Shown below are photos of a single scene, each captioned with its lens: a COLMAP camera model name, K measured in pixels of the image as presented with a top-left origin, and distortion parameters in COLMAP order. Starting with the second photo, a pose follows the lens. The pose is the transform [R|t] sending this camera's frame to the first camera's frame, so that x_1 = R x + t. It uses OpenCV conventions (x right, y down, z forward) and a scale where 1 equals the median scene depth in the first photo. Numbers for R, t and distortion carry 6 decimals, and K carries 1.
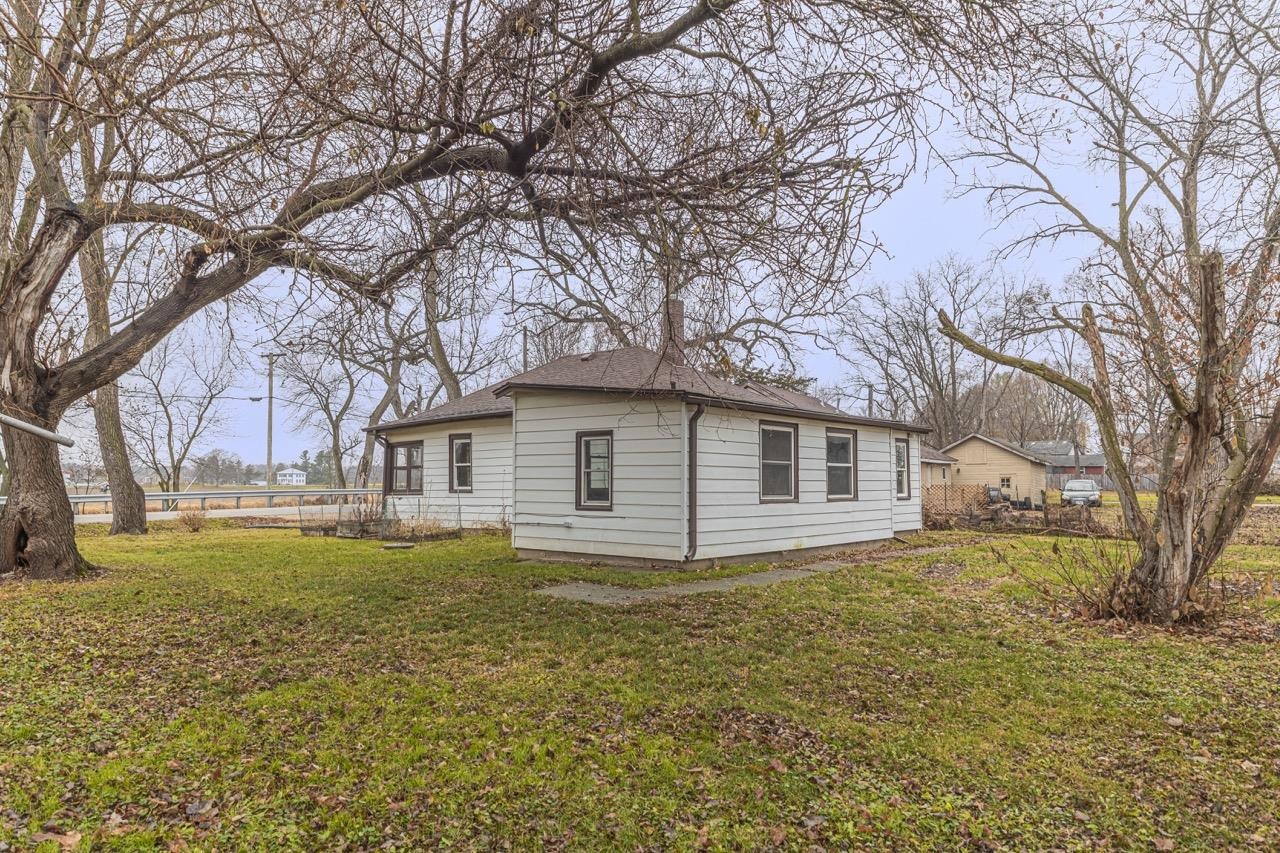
lens RADIAL K [[835.0, 0, 640.0], [0, 835.0, 426.5], [0, 0, 1]] dist [0.039392, -0.003151]
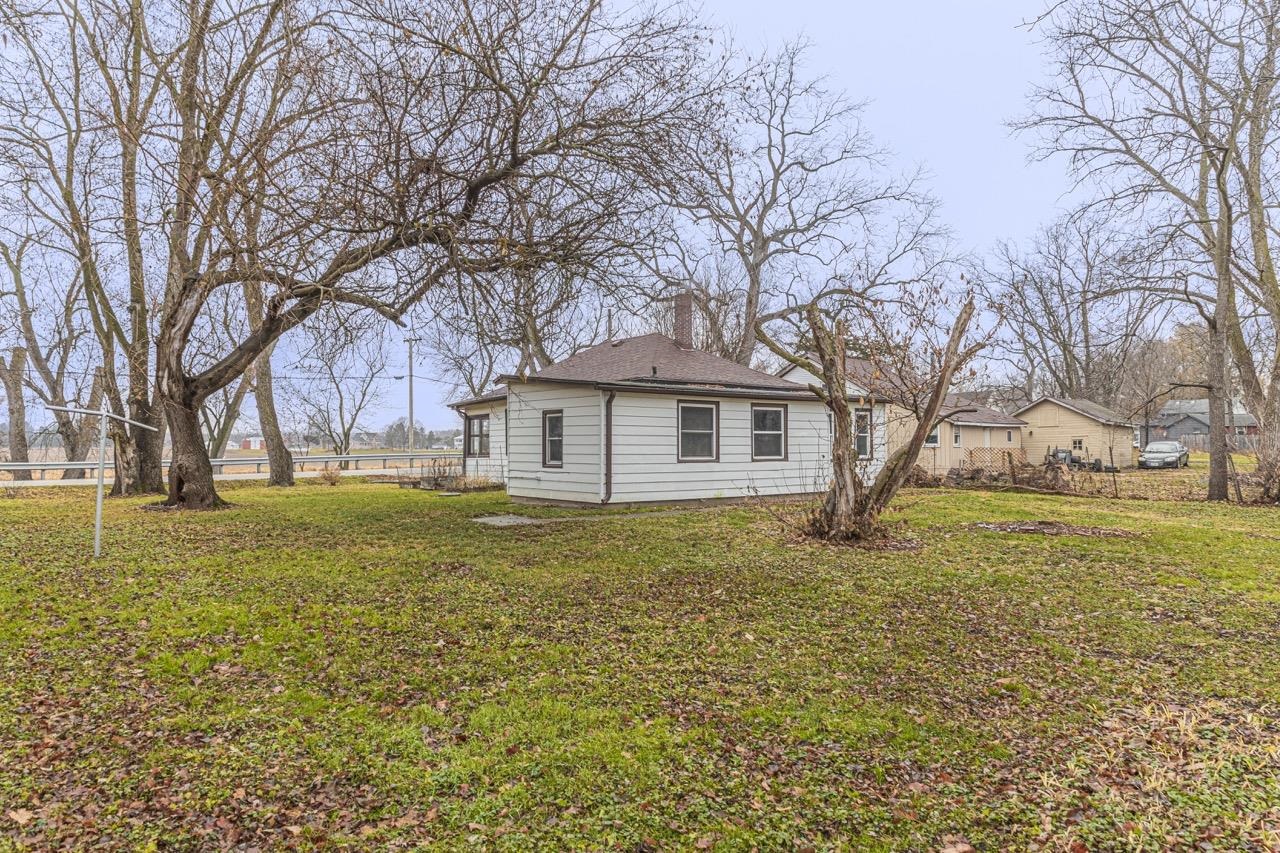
lens RADIAL K [[835.0, 0, 640.0], [0, 835.0, 426.5], [0, 0, 1]] dist [0.039392, -0.003151]
pose [[0.980706, -0.008835, -0.195287, 0.243536], [0.017354, 0.998969, 0.041954, -0.015428], [0.194715, -0.044533, 0.979848, -0.216561]]
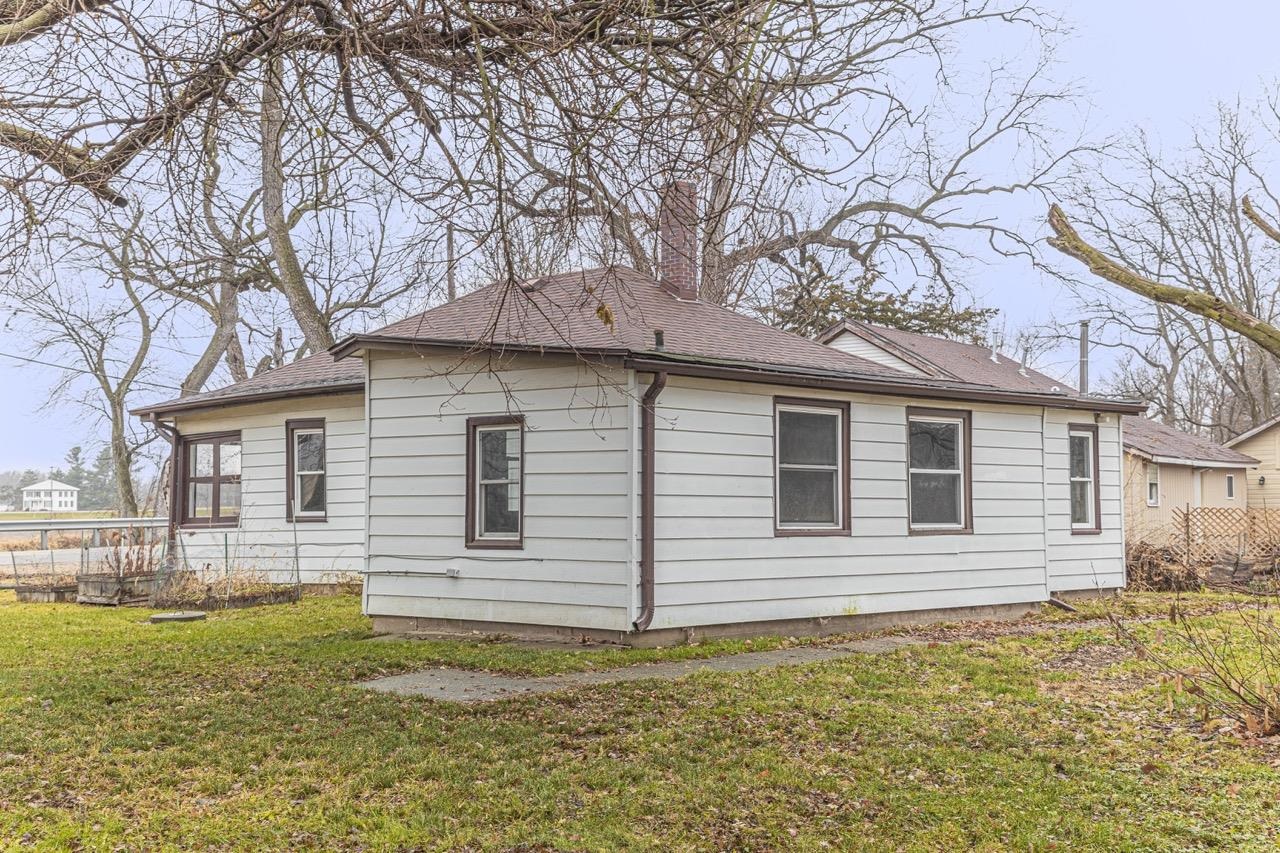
lens RADIAL K [[1506.5, 0, 640.0], [0, 1506.5, 426.5], [0, 0, 1]] dist [0.820932, -2.382374]
pose [[0.999093, -0.005113, -0.042275, 0.066245], [0.005866, 0.999826, 0.017708, -0.004236], [0.042177, -0.017940, 0.998949, -0.061905]]
